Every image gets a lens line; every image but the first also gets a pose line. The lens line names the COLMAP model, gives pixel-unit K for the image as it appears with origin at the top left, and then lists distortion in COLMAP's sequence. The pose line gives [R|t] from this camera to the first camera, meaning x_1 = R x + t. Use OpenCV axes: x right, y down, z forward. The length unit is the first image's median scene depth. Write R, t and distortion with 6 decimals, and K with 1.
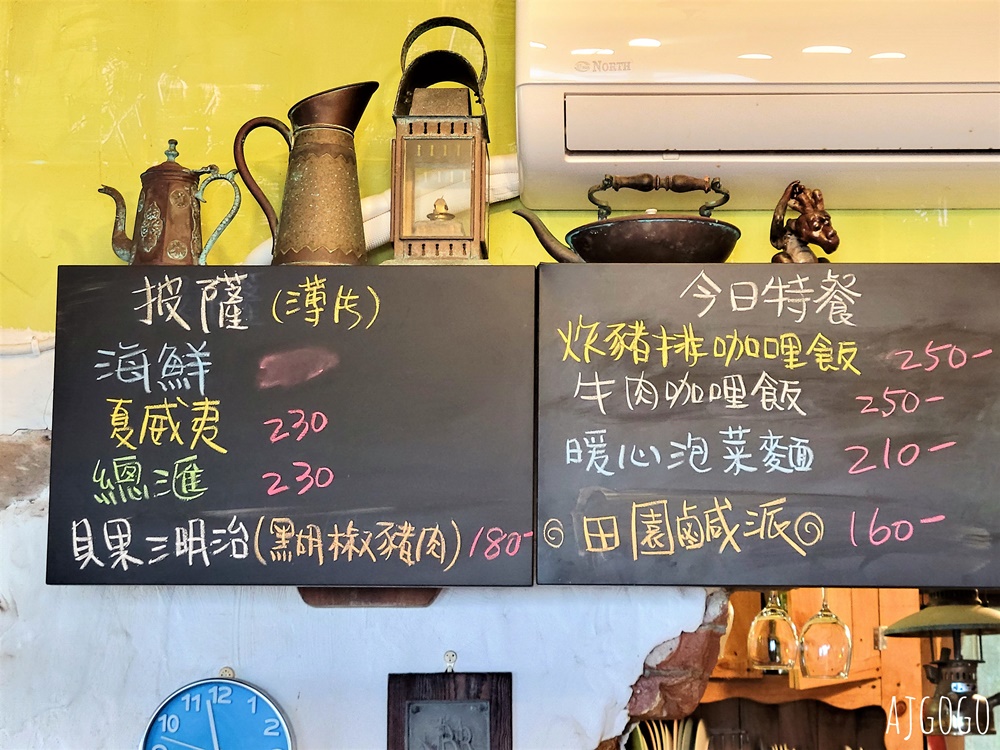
lens RADIAL K [[2248.4, 0, 502.4], [0, 2248.4, 374.3], [0, 0, 1]] dist [0.071589, 0.000000]
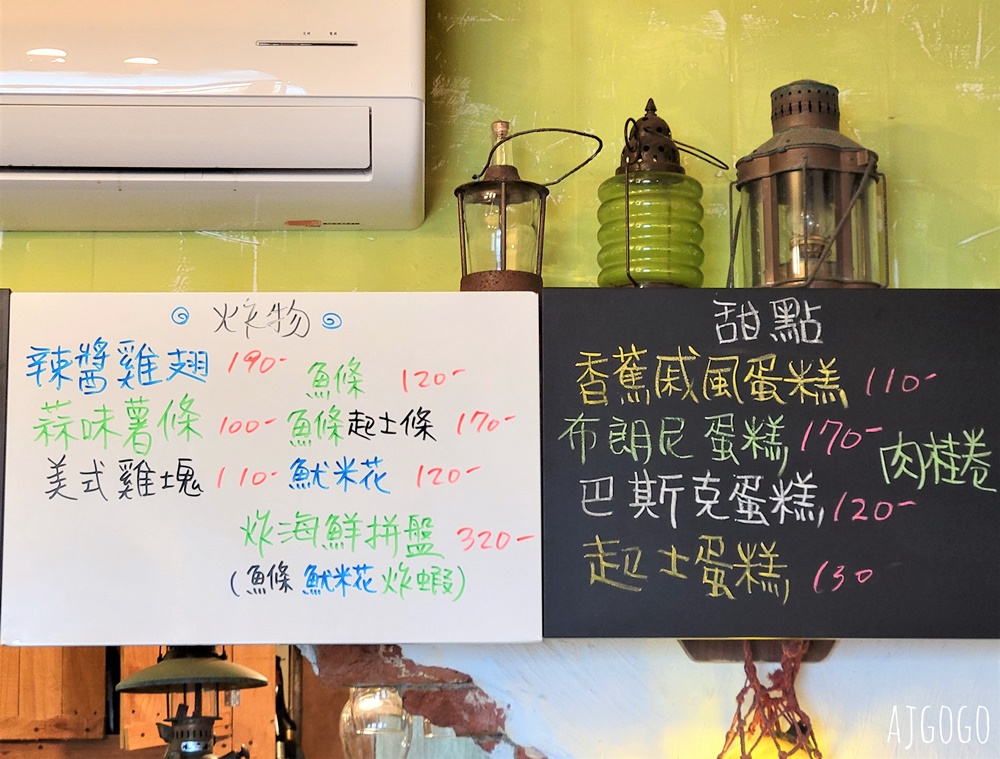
lens RADIAL K [[2411.2, 0, 499.1], [0, 2411.2, 380.3], [0, 0, 1]] dist [0.079447, 0.000000]
pose [[0.997906, -0.001797, 0.064662, 0.352571], [0.002534, 0.999933, -0.011323, -0.000198], [-0.064637, 0.011463, 0.997843, -0.001535]]
